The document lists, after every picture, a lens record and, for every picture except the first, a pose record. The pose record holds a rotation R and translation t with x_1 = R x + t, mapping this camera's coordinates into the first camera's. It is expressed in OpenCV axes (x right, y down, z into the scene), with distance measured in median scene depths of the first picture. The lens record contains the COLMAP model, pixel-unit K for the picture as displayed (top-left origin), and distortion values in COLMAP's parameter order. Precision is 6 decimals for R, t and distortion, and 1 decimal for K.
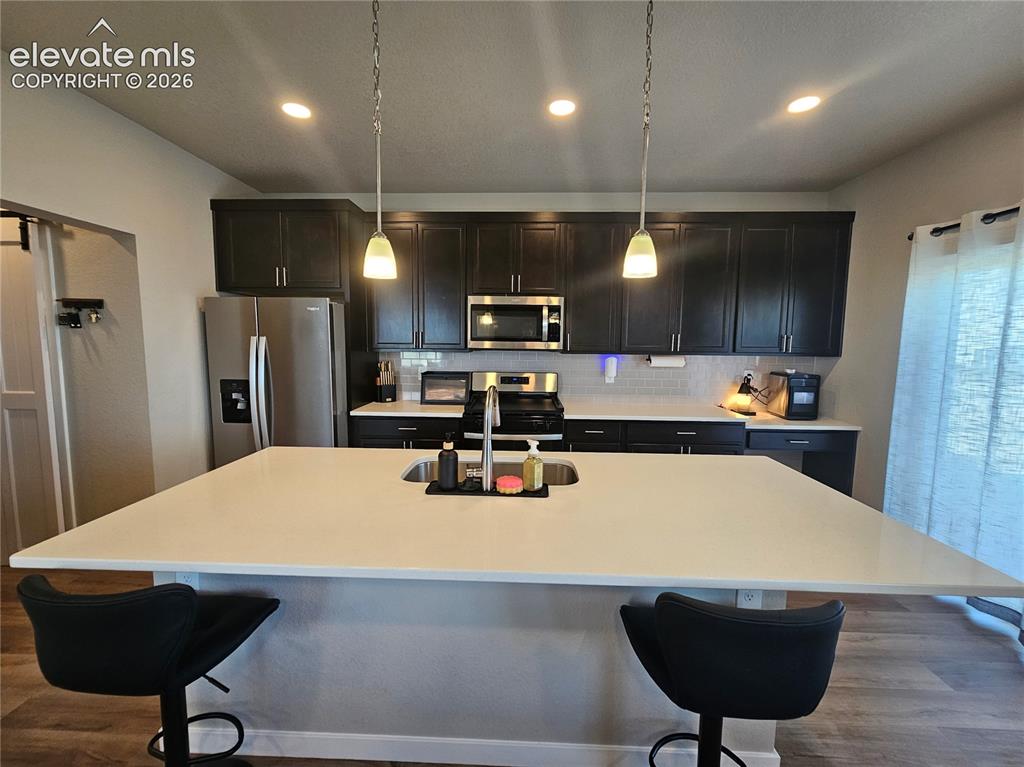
lens RADIAL K [[411.4, 0, 514.4], [0, 411.4, 380.1], [0, 0, 1]] dist [-0.004216, -0.000452]
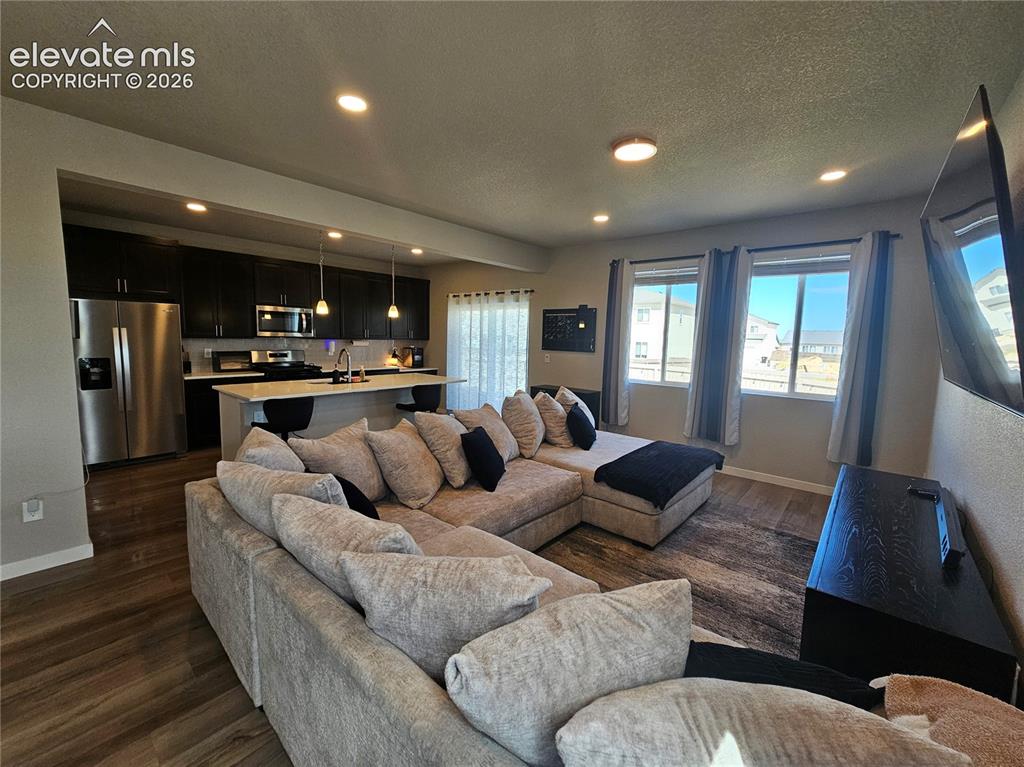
lens RADIAL K [[421.6, 0, 509.7], [0, 421.6, 378.9], [0, 0, 1]] dist [0.000929, 0.000195]
pose [[0.634867, -0.075885, 0.768886, -0.808185], [0.055717, 0.997071, 0.052400, 0.065593], [-0.770610, 0.009573, 0.637235, -0.917395]]
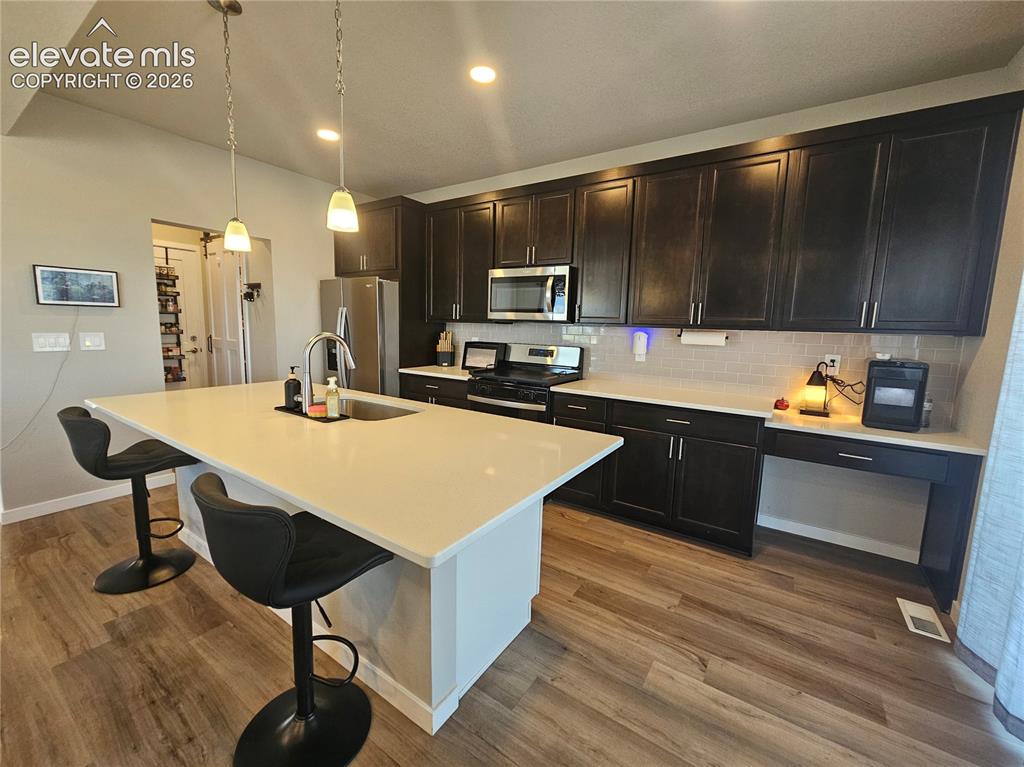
lens RADIAL K [[417.9, 0, 510.5], [0, 417.9, 378.9], [0, 0, 1]] dist [-0.000965, 0.000229]
pose [[0.847840, 0.079974, -0.524187, 0.526545], [-0.064520, 0.996775, 0.047718, 0.022762], [0.526313, -0.006637, 0.850265, 0.097607]]
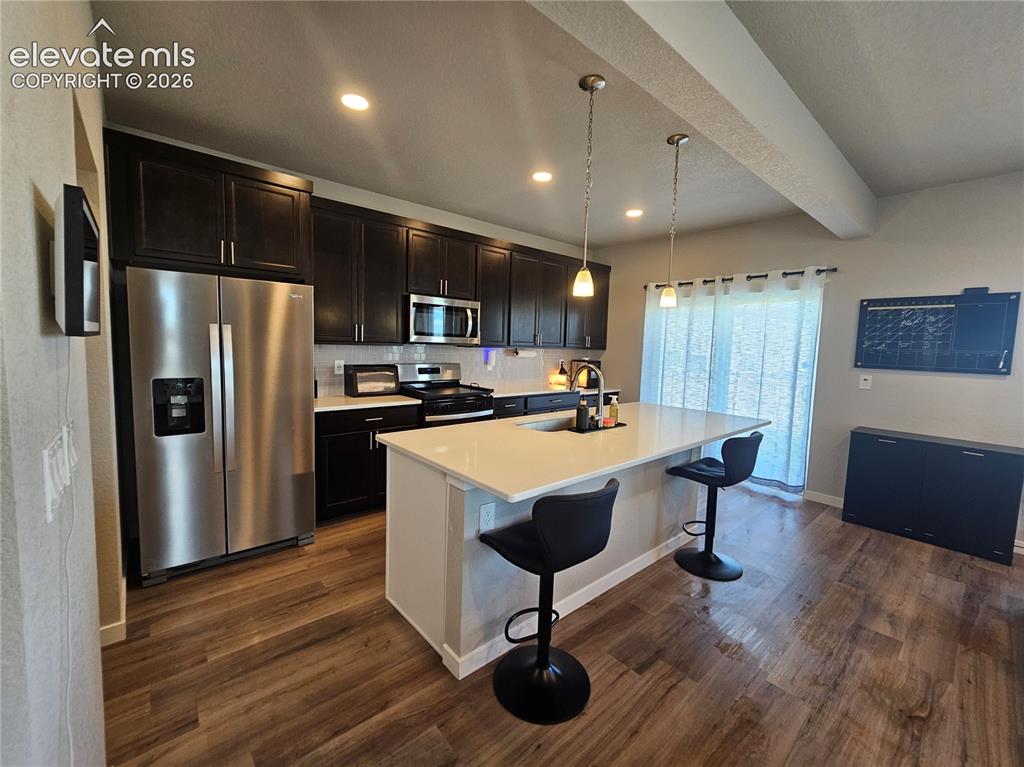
lens RADIAL K [[421.6, 0, 509.7], [0, 421.6, 378.9], [0, 0, 1]] dist [0.000929, 0.000195]
pose [[0.733871, -0.046939, 0.677665, -0.687692], [0.042198, 0.998833, 0.023487, 0.006216], [-0.677977, 0.011360, 0.734996, -0.009961]]
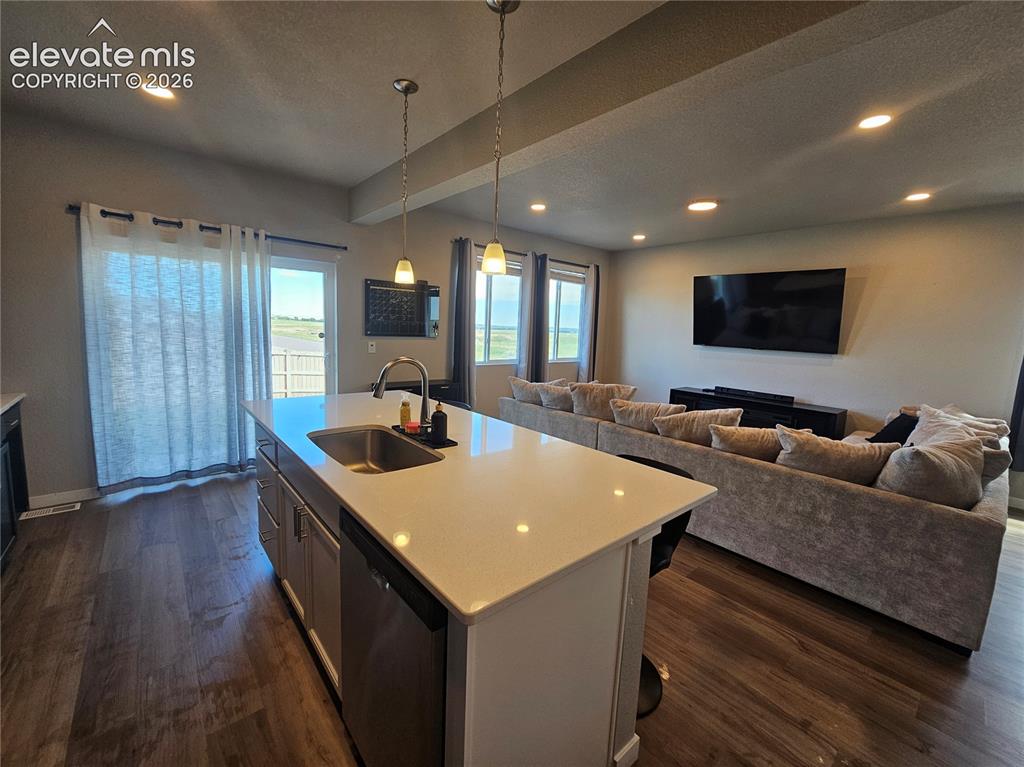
lens RADIAL K [[421.6, 0, 509.7], [0, 421.6, 378.9], [0, 0, 1]] dist [0.000929, 0.000195]
pose [[-0.676028, -0.130975, 0.725143, -0.558549], [0.019384, 0.980575, 0.195182, -0.079896], [-0.736621, 0.146005, -0.660357, 0.782177]]
